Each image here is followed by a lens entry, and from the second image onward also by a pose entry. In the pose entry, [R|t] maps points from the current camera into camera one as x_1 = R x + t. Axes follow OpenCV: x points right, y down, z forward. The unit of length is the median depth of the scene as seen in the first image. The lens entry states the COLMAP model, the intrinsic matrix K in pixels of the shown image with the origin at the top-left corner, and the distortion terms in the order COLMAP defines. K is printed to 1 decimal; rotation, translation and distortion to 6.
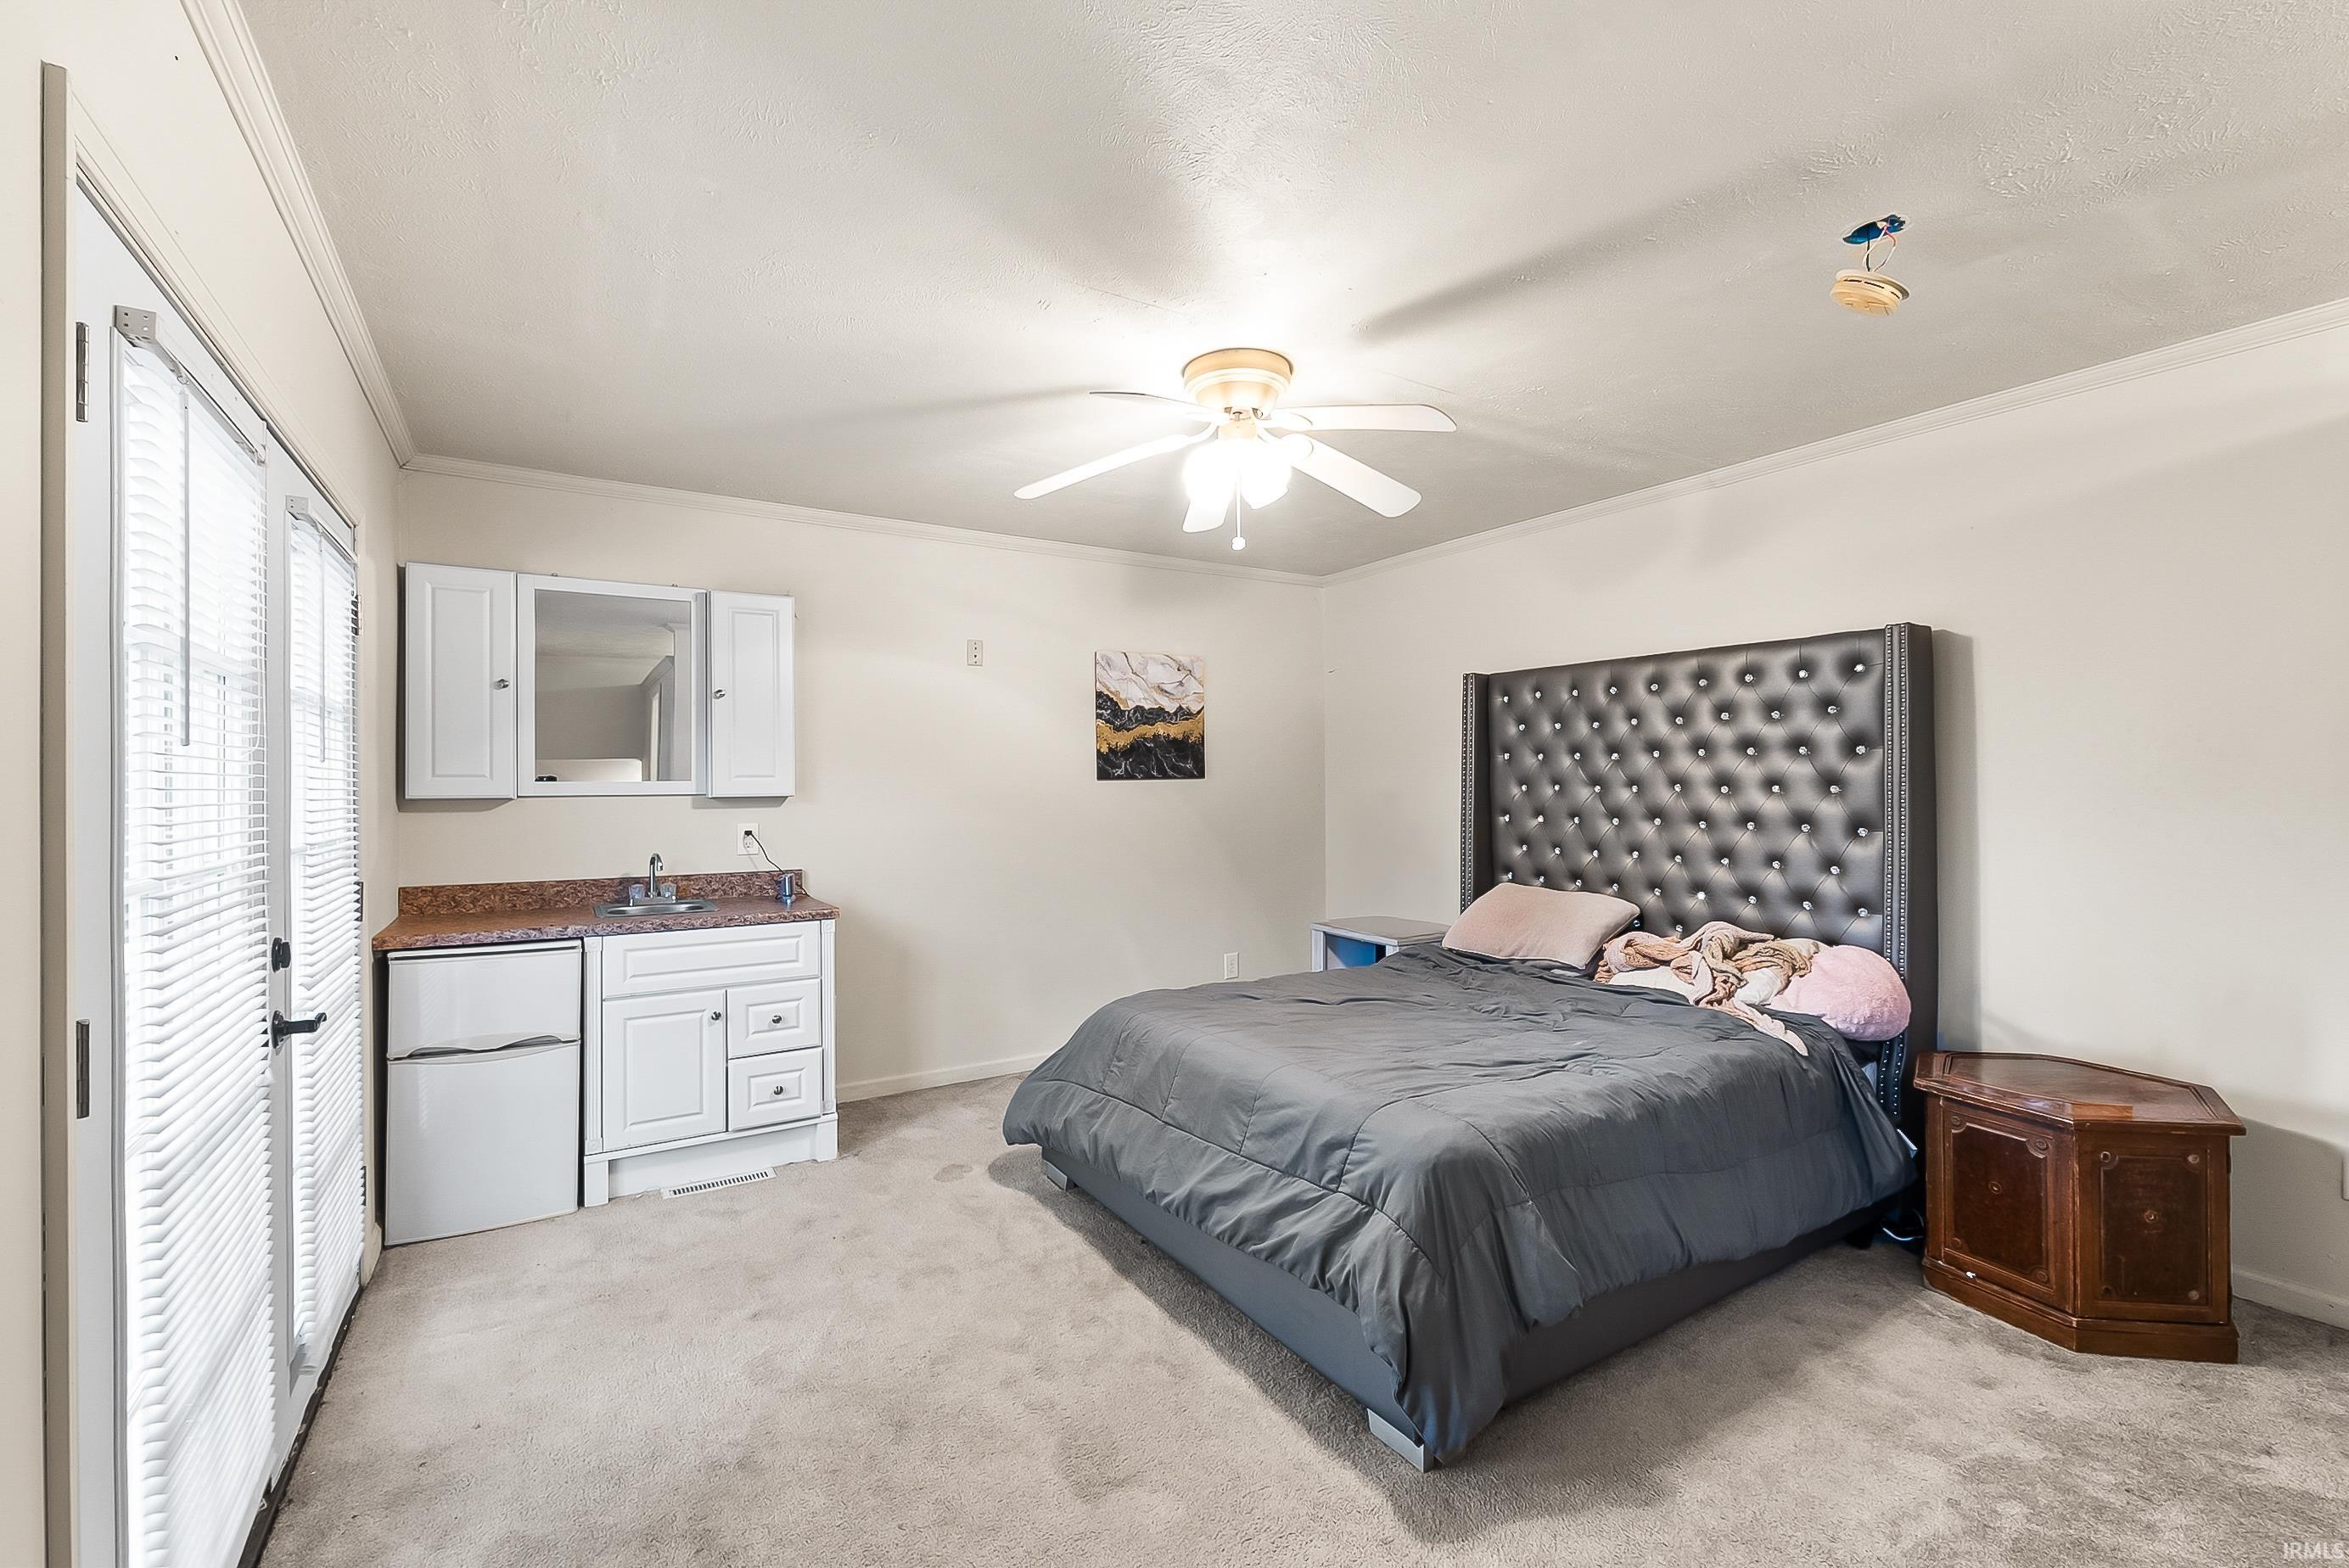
lens RADIAL K [[991.0, 0, 1174.5], [0, 991.0, 784.0], [0, 0, 1]] dist [-0.002828, -0.000087]
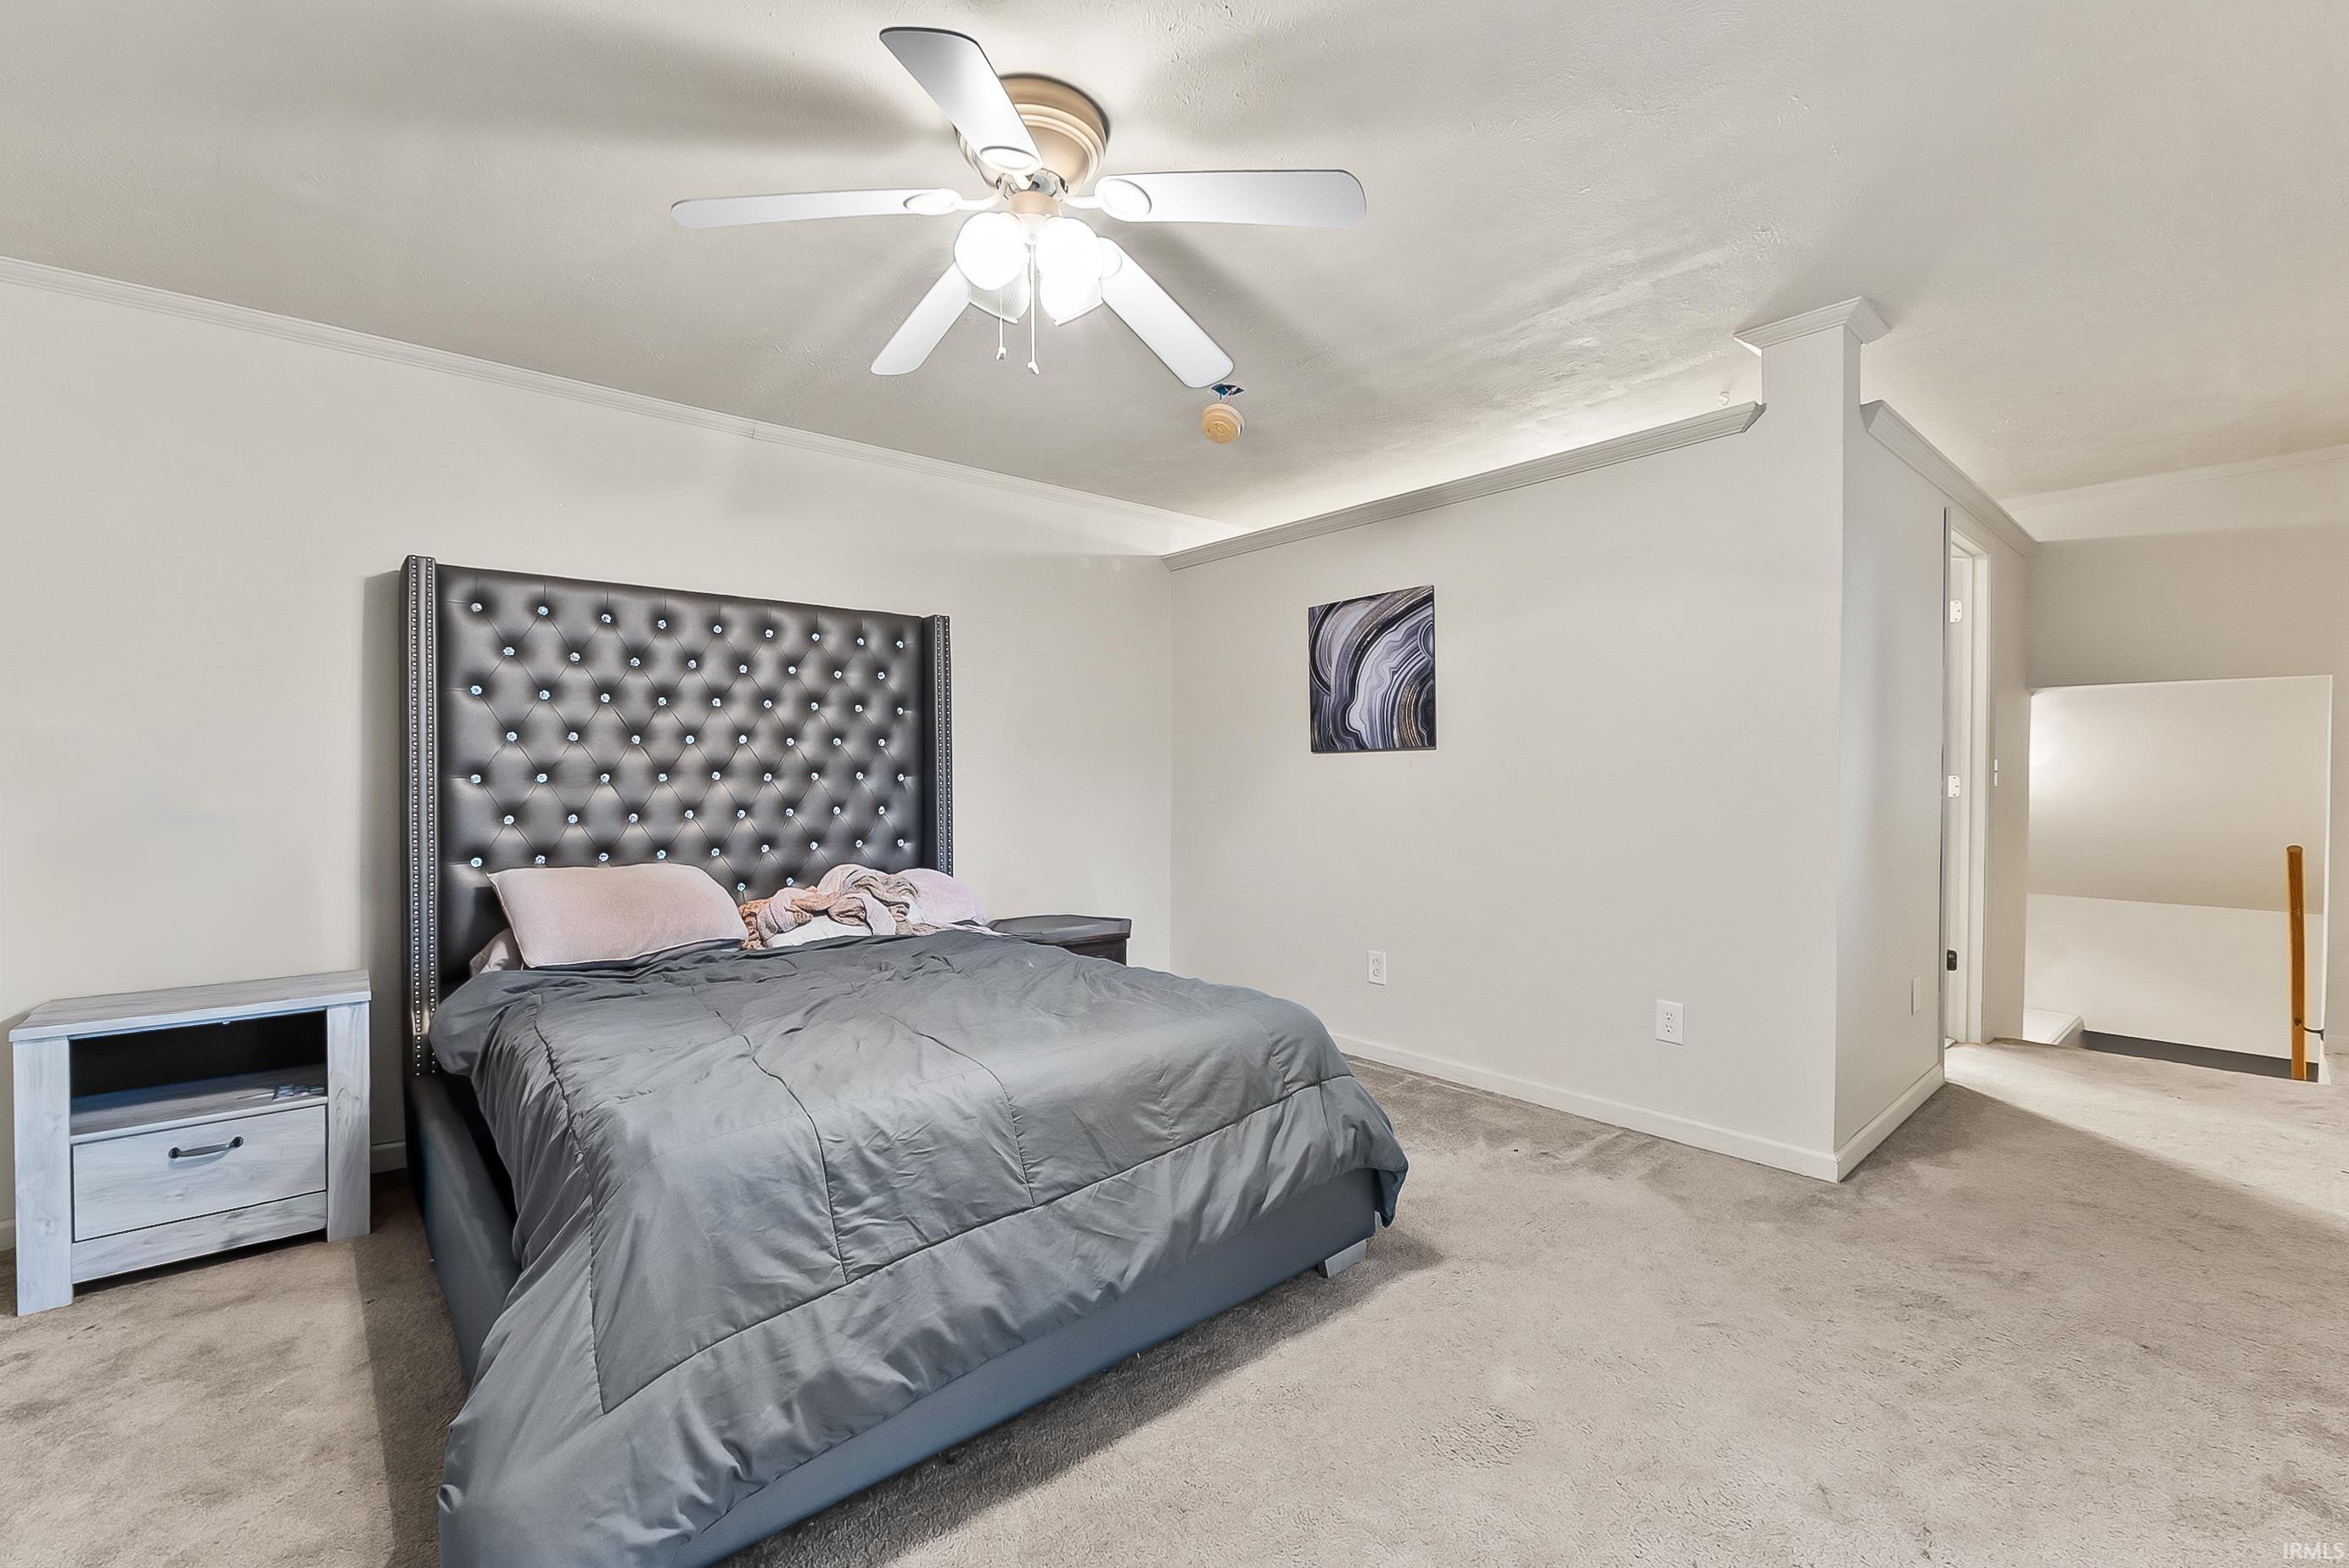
lens RADIAL K [[1019.6, 0, 1087.5], [0, 1019.6, 751.4], [0, 0, 1]] dist [0.095144, -0.000041]
pose [[-0.129555, -0.002940, 0.991568, -0.661928], [-0.008435, 0.999963, 0.001863, 0.019284], [-0.991536, -0.008123, -0.129575, 0.956575]]
